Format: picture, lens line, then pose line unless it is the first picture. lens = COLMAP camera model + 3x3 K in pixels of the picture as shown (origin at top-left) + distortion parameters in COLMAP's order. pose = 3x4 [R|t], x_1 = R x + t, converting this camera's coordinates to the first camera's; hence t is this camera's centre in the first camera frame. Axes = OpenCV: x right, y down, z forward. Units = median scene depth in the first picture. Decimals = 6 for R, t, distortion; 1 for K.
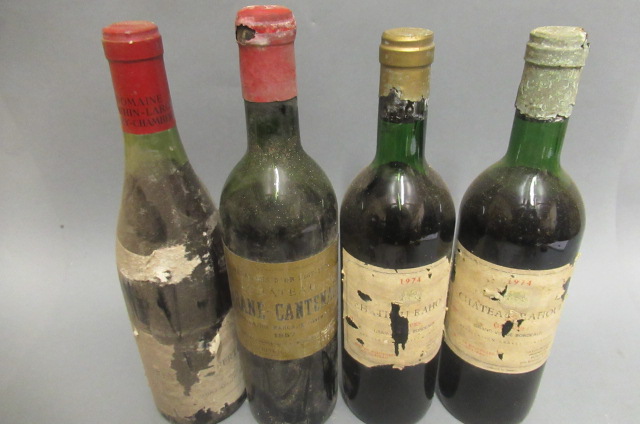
lens RADIAL K [[480.1, 0, 320.0], [0, 480.1, 212.0], [0, 0, 1]] dist [-0.002194, -0.005452]
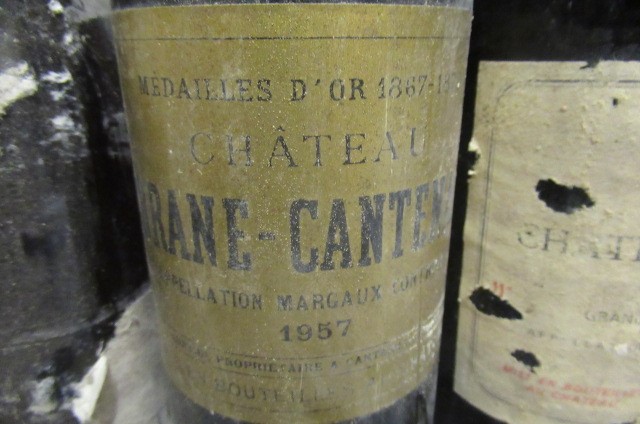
lens RADIAL K [[480.1, 0, 320.0], [0, 480.1, 212.0], [0, 0, 1]] dist [-0.002194, -0.005452]
pose [[0.996649, -0.015994, 0.080217, -0.094673], [0.029864, 0.984149, -0.174809, 0.237181], [-0.076149, 0.176619, 0.981329, 0.701976]]
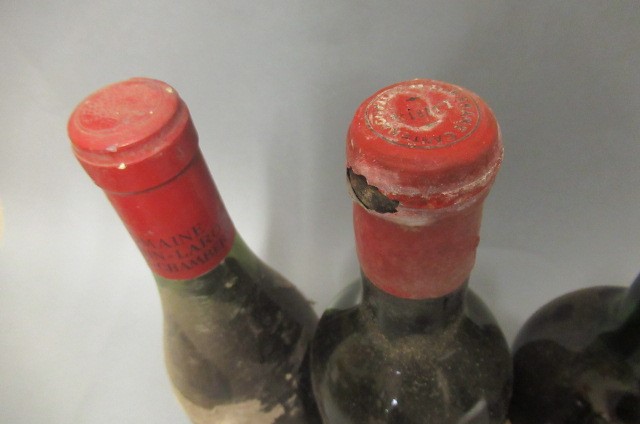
lens RADIAL K [[480.1, 0, 320.0], [0, 480.1, 212.0], [0, 0, 1]] dist [-0.002194, -0.005452]
pose [[0.983159, 0.058788, -0.173038, -0.098735], [0.002472, 0.942483, 0.334245, -0.379699], [0.182735, -0.329044, 0.926465, 0.477366]]
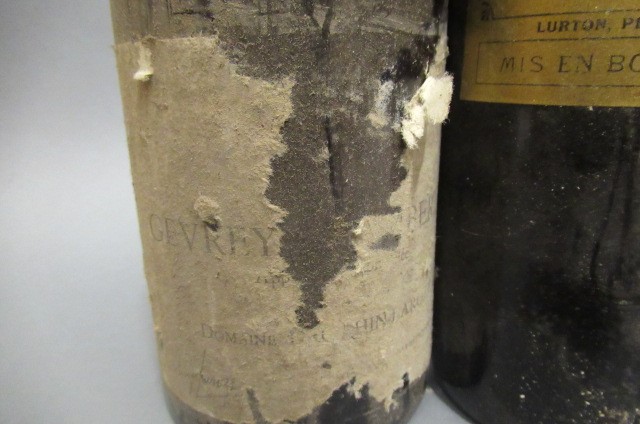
lens RADIAL K [[480.1, 0, 320.0], [0, 480.1, 212.0], [0, 0, 1]] dist [-0.002194, -0.005452]
pose [[0.994983, -0.012817, 0.099219, -0.337416], [0.034973, 0.973750, -0.224918, 0.434125], [-0.093732, 0.227259, 0.969313, 0.805875]]
